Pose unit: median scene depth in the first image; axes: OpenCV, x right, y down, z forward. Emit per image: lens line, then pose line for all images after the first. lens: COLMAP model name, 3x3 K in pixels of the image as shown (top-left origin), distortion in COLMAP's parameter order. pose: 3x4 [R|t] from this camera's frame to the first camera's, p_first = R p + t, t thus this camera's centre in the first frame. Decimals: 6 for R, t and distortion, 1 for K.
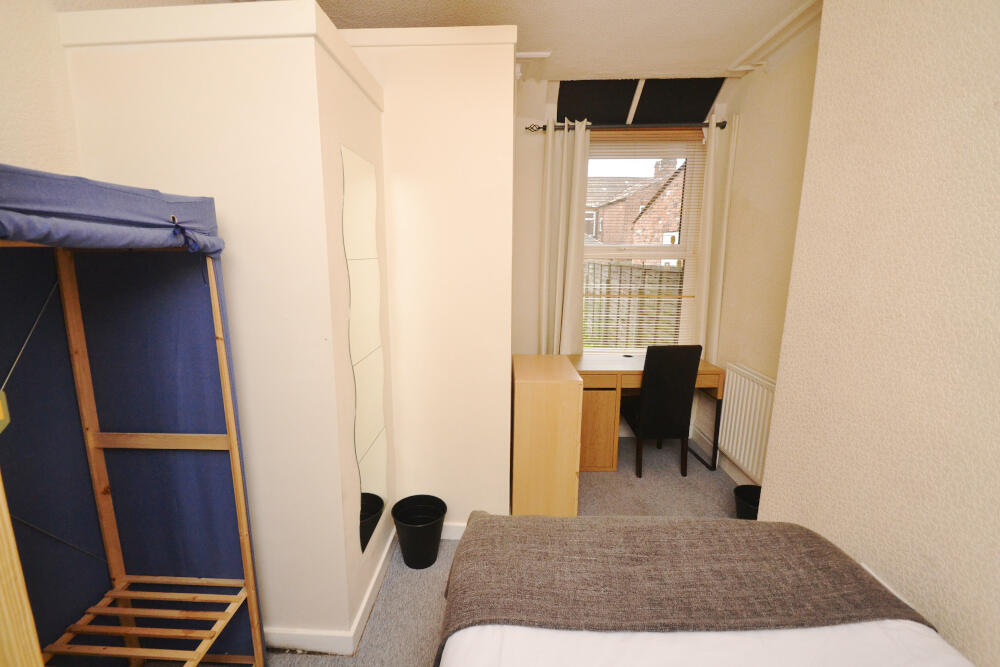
lens RADIAL K [[449.4, 0, 497.6], [0, 449.4, 333.3], [0, 0, 1]] dist [-0.004739, -0.001873]
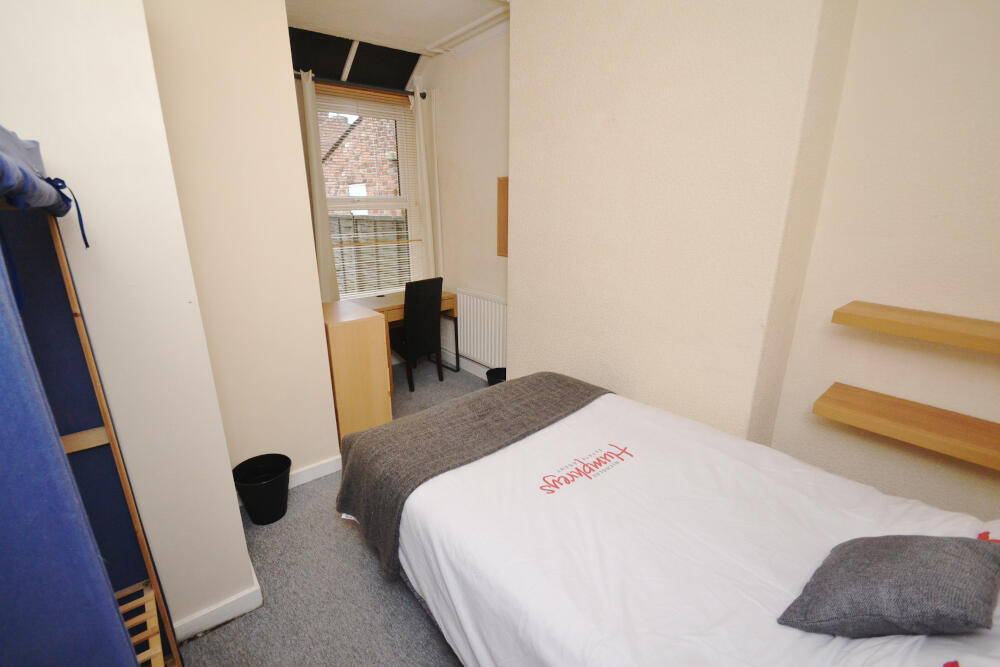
lens RADIAL K [[449.4, 0, 496.3], [0, 449.4, 335.1], [0, 0, 1]] dist [-0.004739, -0.001873]
pose [[0.739824, -0.197609, 0.643126, -0.273189], [0.126534, 0.979703, 0.155468, 0.008244], [-0.660795, -0.033642, 0.749812, -0.066766]]
